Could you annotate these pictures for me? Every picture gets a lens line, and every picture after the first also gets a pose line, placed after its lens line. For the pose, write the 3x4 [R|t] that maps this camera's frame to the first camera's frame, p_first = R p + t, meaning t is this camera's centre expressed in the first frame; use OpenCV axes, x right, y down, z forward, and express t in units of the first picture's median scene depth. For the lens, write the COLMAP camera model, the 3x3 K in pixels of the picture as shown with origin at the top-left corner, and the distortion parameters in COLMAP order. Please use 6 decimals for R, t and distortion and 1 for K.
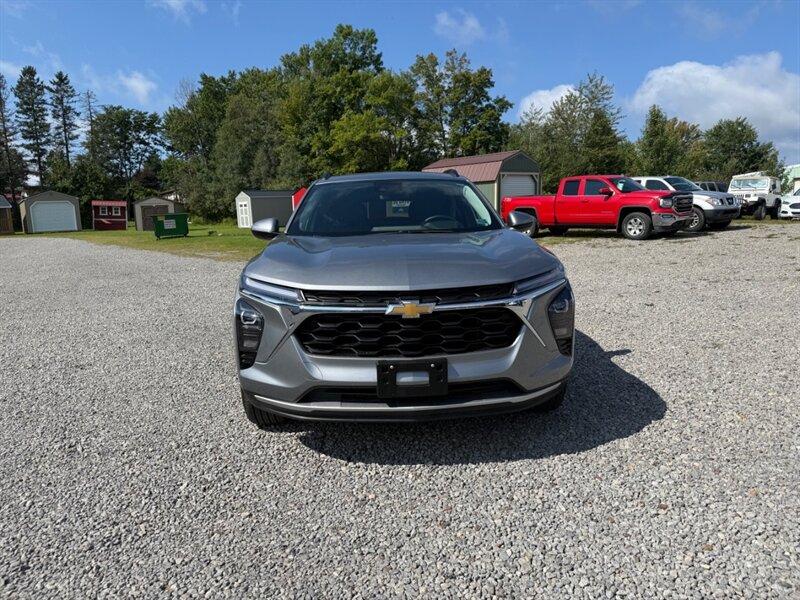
lens RADIAL K [[571.5, 0, 405.2], [0, 571.5, 300.3], [0, 0, 1]] dist [0.008139, -0.018235]
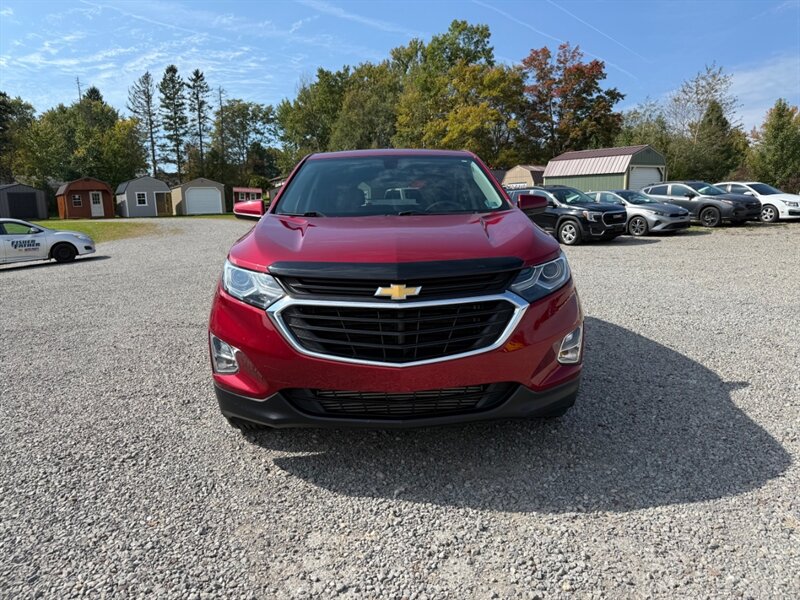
lens RADIAL K [[571.5, 0, 405.3], [0, 571.5, 300.3], [0, 0, 1]] dist [0.008139, -0.018235]
pose [[0.990223, 0.035396, -0.134928, -0.044074], [-0.032432, 0.999183, 0.024098, 0.009327], [0.135671, -0.019487, 0.990562, -0.063582]]
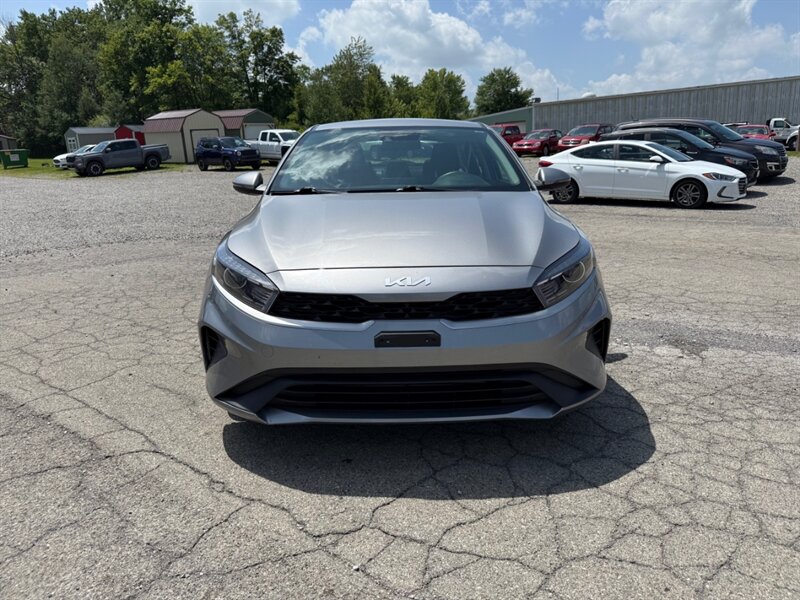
lens RADIAL K [[571.5, 0, 403.3], [0, 571.5, 292.5], [0, 0, 1]] dist [0.008139, -0.018235]
pose [[0.976156, -0.052314, 0.210671, 0.106373], [0.029382, 0.993436, 0.110549, 0.031114], [-0.215072, -0.101723, 0.971286, -0.284425]]
